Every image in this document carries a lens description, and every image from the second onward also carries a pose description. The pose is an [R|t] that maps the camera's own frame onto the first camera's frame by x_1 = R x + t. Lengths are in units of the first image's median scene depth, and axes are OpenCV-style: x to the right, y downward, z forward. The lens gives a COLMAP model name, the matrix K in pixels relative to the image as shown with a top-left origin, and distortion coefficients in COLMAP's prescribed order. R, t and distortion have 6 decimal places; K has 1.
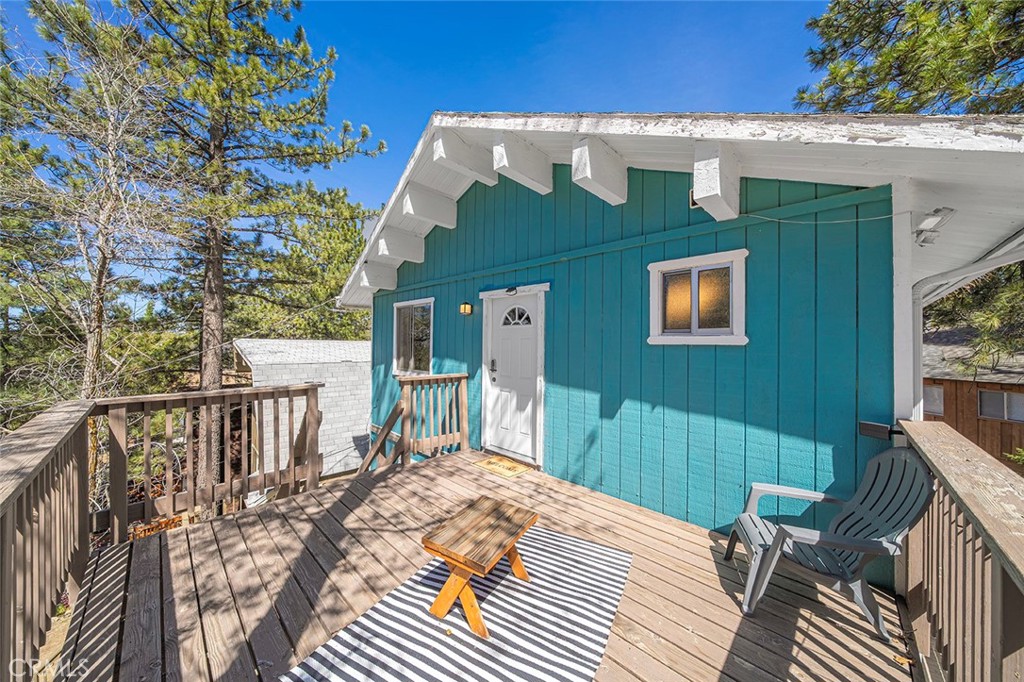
lens RADIAL K [[348.9, 0, 507.9], [0, 348.9, 340.9], [0, 0, 1]] dist [-0.001031, -0.000325]
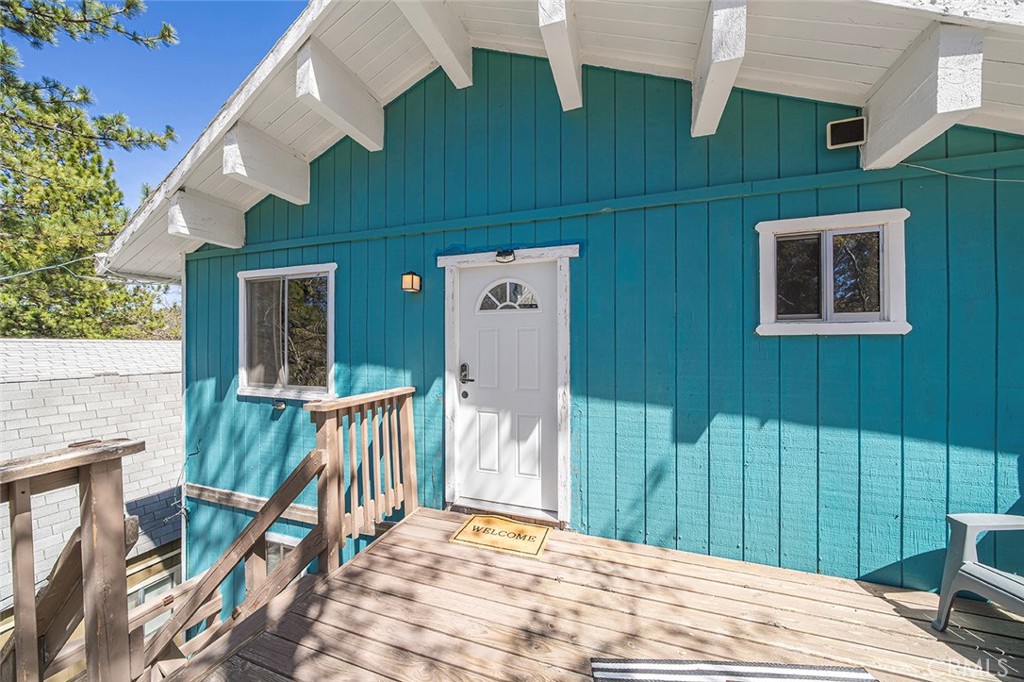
lens RADIAL K [[368.9, 0, 510.0], [0, 368.9, 342.9], [0, 0, 1]] dist [-0.001312, -0.000313]
pose [[0.905098, -0.010568, 0.425071, -0.266625], [0.006773, 0.999923, 0.010438, 0.009863], [-0.425148, -0.006569, 0.905100, 0.375148]]
